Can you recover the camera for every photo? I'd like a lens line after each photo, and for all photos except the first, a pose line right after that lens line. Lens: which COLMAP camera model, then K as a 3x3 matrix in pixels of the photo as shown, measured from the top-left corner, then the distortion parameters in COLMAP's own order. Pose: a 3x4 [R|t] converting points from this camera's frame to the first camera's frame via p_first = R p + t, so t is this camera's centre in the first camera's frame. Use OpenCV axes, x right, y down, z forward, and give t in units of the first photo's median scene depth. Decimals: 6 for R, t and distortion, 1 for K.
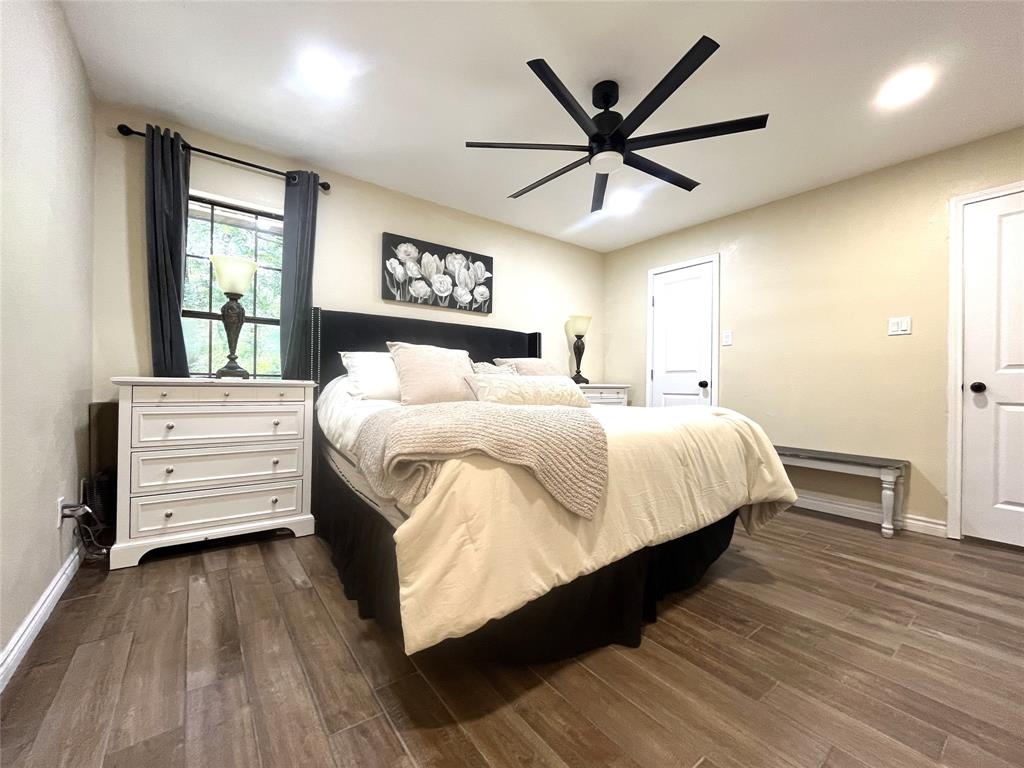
lens RADIAL K [[416.6, 0, 512.3], [0, 416.6, 386.9], [0, 0, 1]] dist [-0.003455, -0.000023]
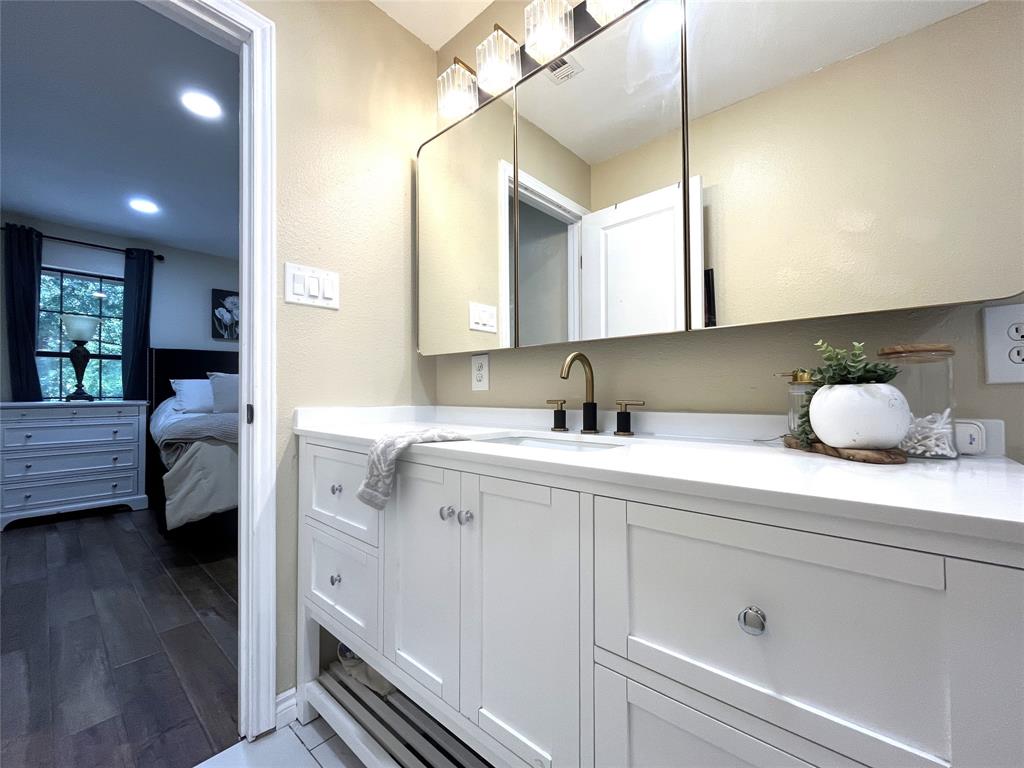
lens RADIAL K [[416.6, 0, 510.9], [0, 416.6, 388.0], [0, 0, 1]] dist [-0.003455, -0.000023]
pose [[0.980545, -0.017970, 0.195470, 0.438801], [0.020279, 0.999746, -0.009817, -0.019334], [-0.195244, 0.013590, 0.980660, -0.600275]]
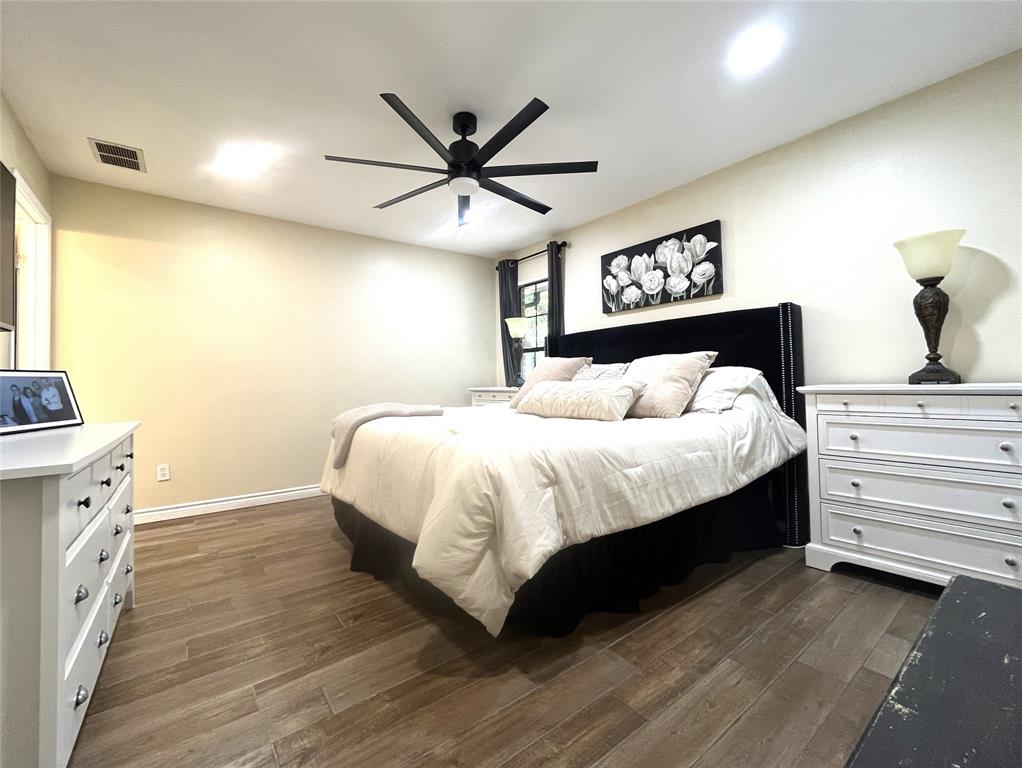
lens RADIAL K [[448.5, 0, 509.9], [0, 448.5, 376.0], [0, 0, 1]] dist [-0.002259, -0.000450]
pose [[-0.005530, -0.026884, -0.999623, 1.082050], [0.013637, 0.999544, -0.026957, -0.014732], [0.999892, -0.013781, -0.005161, 0.885775]]
